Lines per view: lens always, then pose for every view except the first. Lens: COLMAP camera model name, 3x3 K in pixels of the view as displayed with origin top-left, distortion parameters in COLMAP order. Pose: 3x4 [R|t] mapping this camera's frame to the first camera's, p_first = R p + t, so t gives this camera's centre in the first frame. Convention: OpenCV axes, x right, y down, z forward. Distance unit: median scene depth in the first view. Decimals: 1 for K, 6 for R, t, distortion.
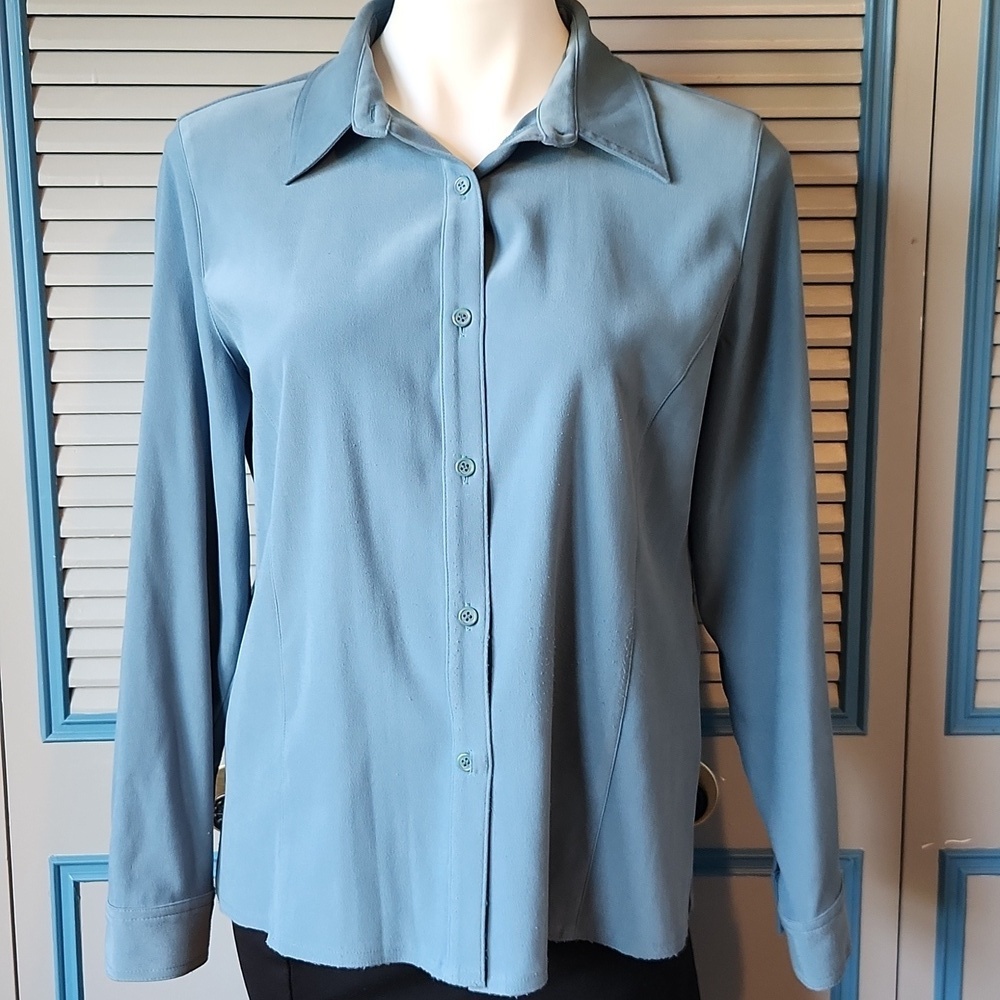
lens RADIAL K [[1492.1, 0, 477.5], [0, 1492.1, 534.8], [0, 0, 1]] dist [0.056116, 0.000000]
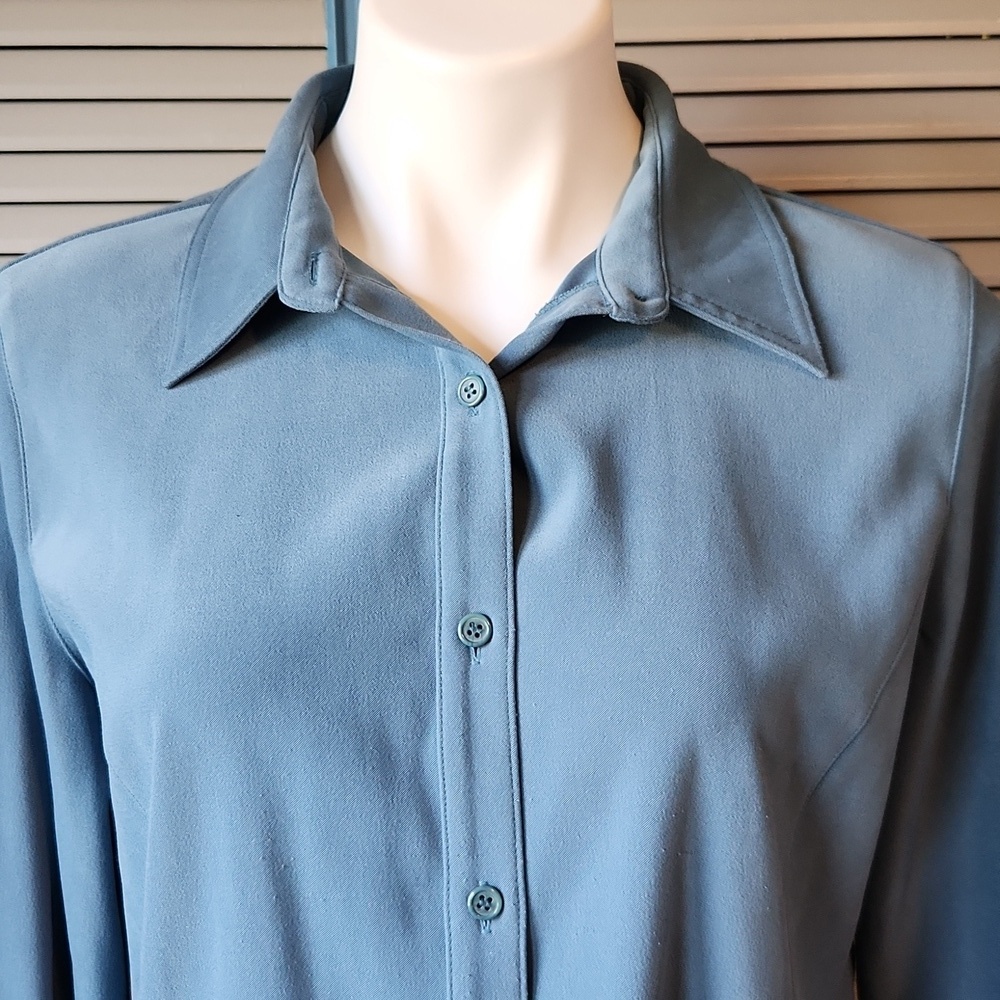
lens RADIAL K [[1492.1, 0, 508.1], [0, 1492.1, 507.3], [0, 0, 1]] dist [0.056116, 0.000000]
pose [[0.999702, -0.017024, 0.017487, -0.006907], [0.017841, 0.998705, -0.047653, -0.160733], [-0.016653, 0.047951, 0.998711, 0.428789]]
